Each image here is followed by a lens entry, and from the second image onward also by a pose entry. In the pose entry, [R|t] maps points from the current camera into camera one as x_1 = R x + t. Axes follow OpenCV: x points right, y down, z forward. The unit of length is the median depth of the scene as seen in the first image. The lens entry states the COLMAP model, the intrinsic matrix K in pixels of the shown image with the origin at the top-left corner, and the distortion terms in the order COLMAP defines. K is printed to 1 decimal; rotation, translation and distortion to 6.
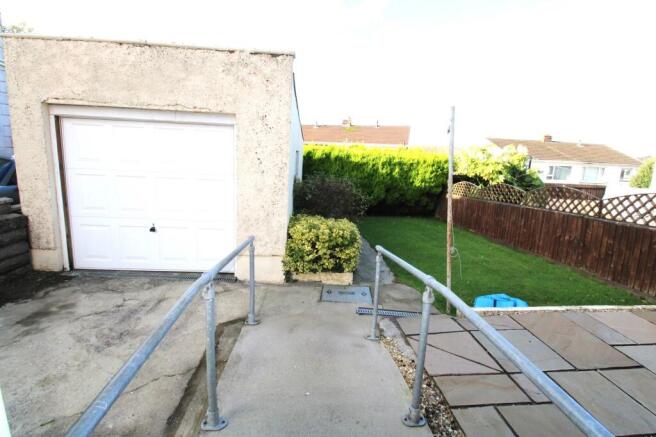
lens RADIAL K [[303.9, 0, 326.8], [0, 303.9, 208.2], [0, 0, 1]] dist [0.000577, -0.012142]
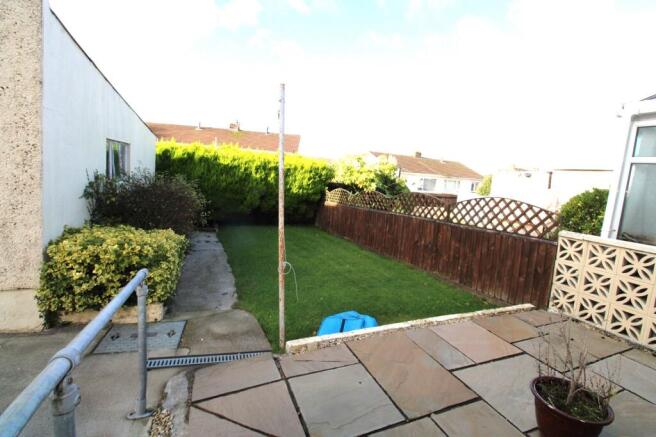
lens RADIAL K [[303.9, 0, 326.8], [0, 303.9, 208.2], [0, 0, 1]] dist [0.000577, -0.012142]
pose [[0.947889, -0.003586, 0.318579, 0.173194], [0.014130, 0.999426, -0.030793, 0.010621], [-0.318286, 0.033690, 0.947396, 0.140959]]
